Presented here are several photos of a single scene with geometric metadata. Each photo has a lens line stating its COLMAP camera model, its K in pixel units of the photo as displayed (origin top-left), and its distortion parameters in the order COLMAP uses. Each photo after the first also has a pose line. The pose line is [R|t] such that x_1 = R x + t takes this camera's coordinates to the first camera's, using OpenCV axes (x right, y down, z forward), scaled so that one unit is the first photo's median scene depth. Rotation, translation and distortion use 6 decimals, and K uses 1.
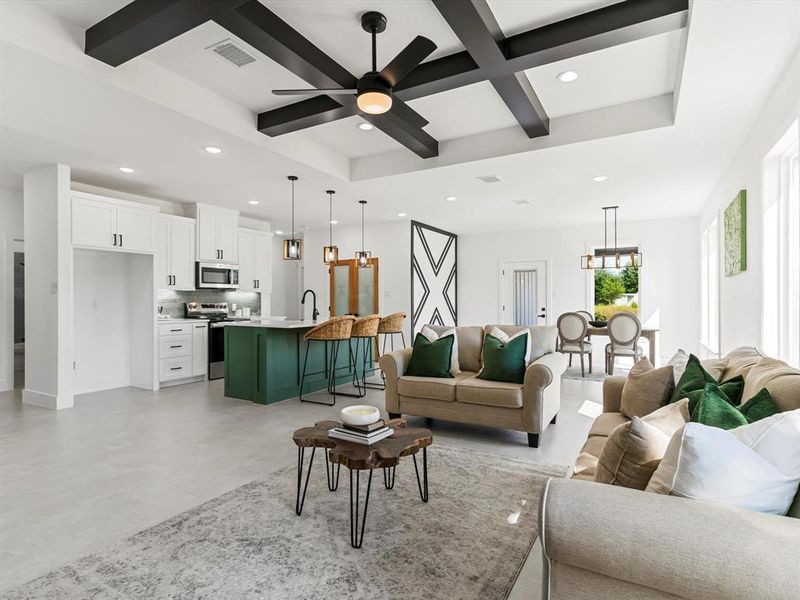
lens RADIAL K [[438.6, 0, 403.8], [0, 438.6, 303.4], [0, 0, 1]] dist [0.001897, 0.000686]
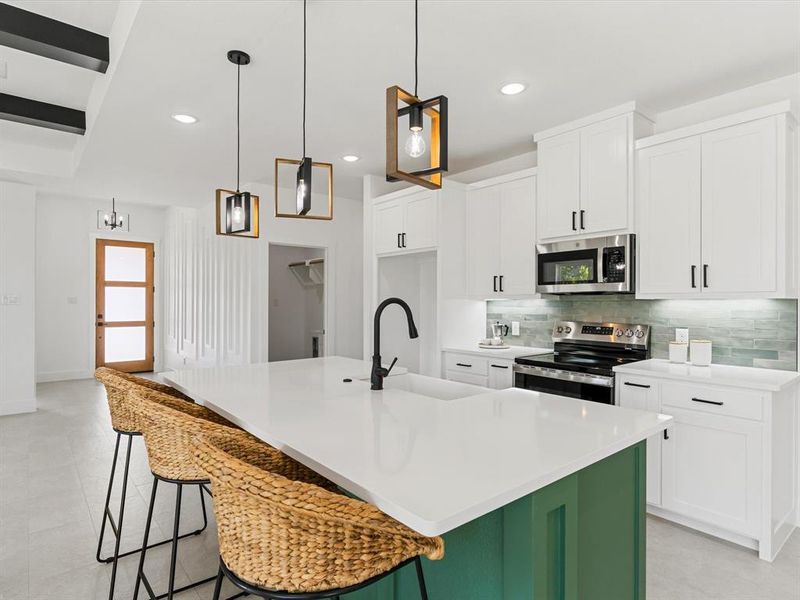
lens RADIAL K [[450.6, 0, 406.9], [0, 450.6, 302.6], [0, 0, 1]] dist [0.004767, 0.000377]
pose [[-0.344757, 0.002024, -0.938690, 0.095197], [-0.004872, 0.999980, 0.003945, -0.026749], [0.938679, 0.005933, -0.344741, 1.047519]]
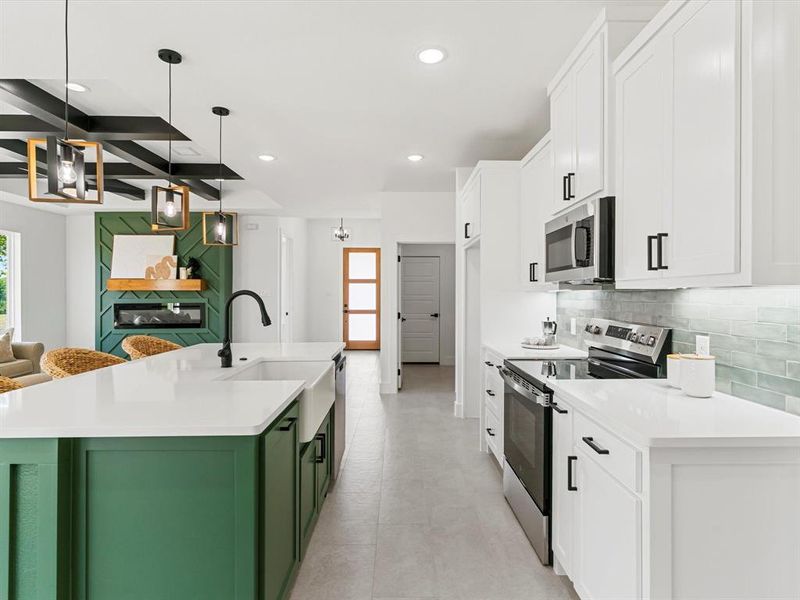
lens RADIAL K [[436.7, 0, 396.7], [0, 436.7, 299.8], [0, 0, 1]] dist [0.001465, 0.001857]
pose [[-0.869160, 0.006552, -0.494488, -0.129826], [-0.001414, 0.999875, 0.015733, -0.026772], [0.494530, 0.014374, -0.869042, 1.304557]]
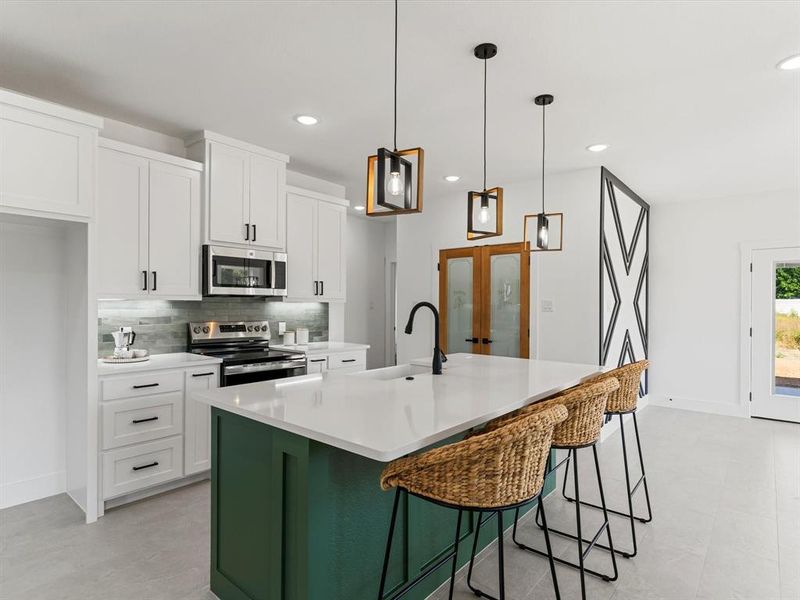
lens RADIAL K [[438.6, 0, 403.8], [0, 438.6, 303.4], [0, 0, 1]] dist [0.001897, 0.000686]
pose [[0.983833, 0.007656, -0.178922, -0.147297], [-0.009168, 0.999929, -0.007629, -0.024303], [0.178851, 0.009146, 0.983834, 0.535889]]
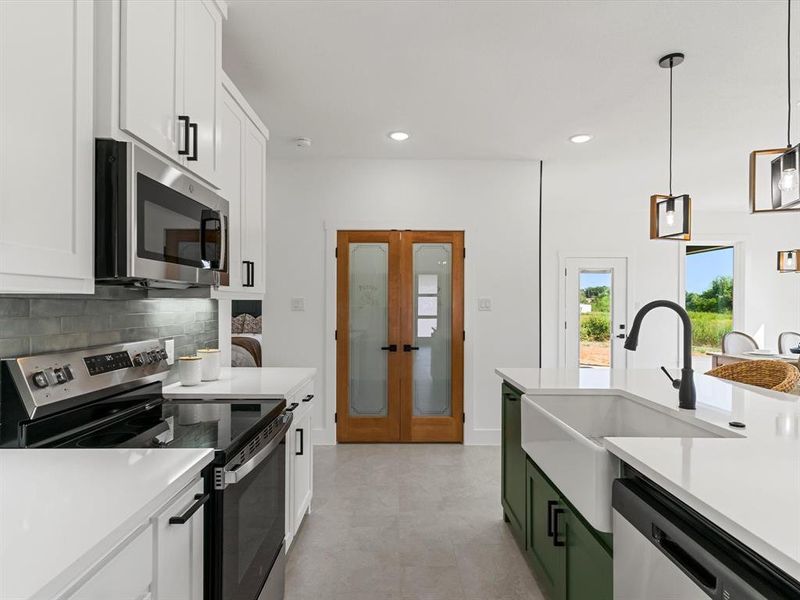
lens RADIAL K [[438.6, 0, 403.8], [0, 438.6, 303.4], [0, 0, 1]] dist [0.001897, 0.000686]
pose [[0.862627, 0.005571, 0.505810, -0.461117], [-0.002256, 0.999972, -0.007166, -0.024560], [-0.505836, 0.005040, 0.862615, 0.781829]]
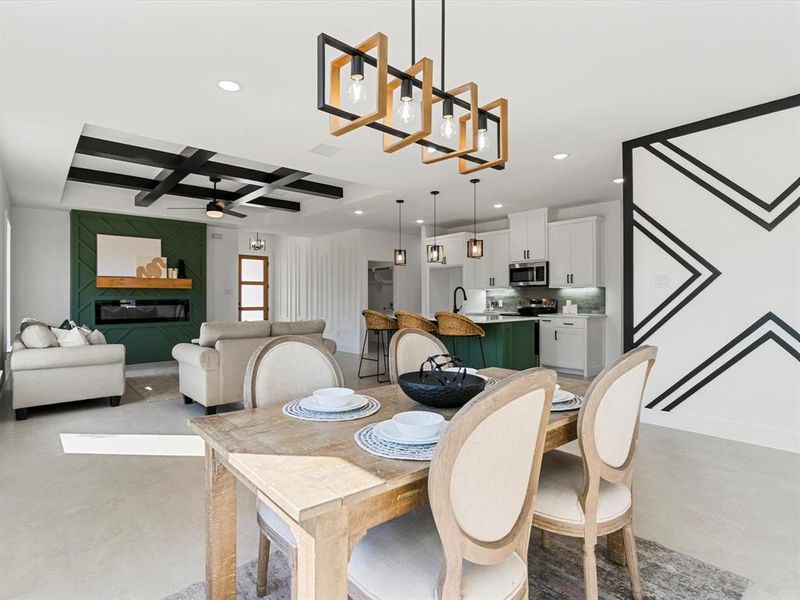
lens RADIAL K [[438.6, 0, 403.8], [0, 438.6, 303.4], [0, 0, 1]] dist [0.001897, 0.000686]
pose [[-0.334108, 0.010789, -0.942473, 0.736917], [0.000807, 0.999937, 0.011161, -0.003552], [0.942534, 0.002968, -0.334096, 1.132974]]
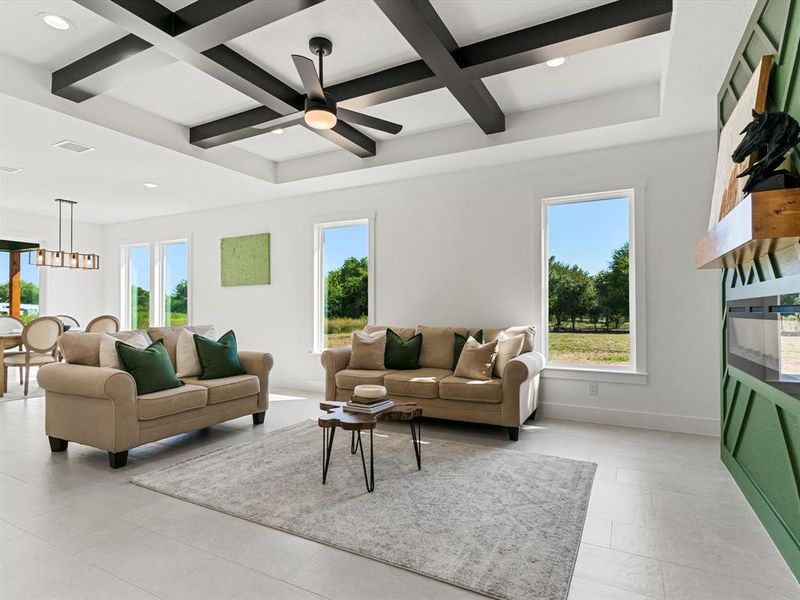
lens RADIAL K [[438.6, 0, 403.8], [0, 438.6, 303.4], [0, 0, 1]] dist [0.001897, 0.000686]
pose [[-0.032340, 0.010752, 0.999419, -0.487074], [0.003794, 0.999936, -0.010635, 0.007513], [-0.999470, 0.003447, -0.032379, 0.343860]]
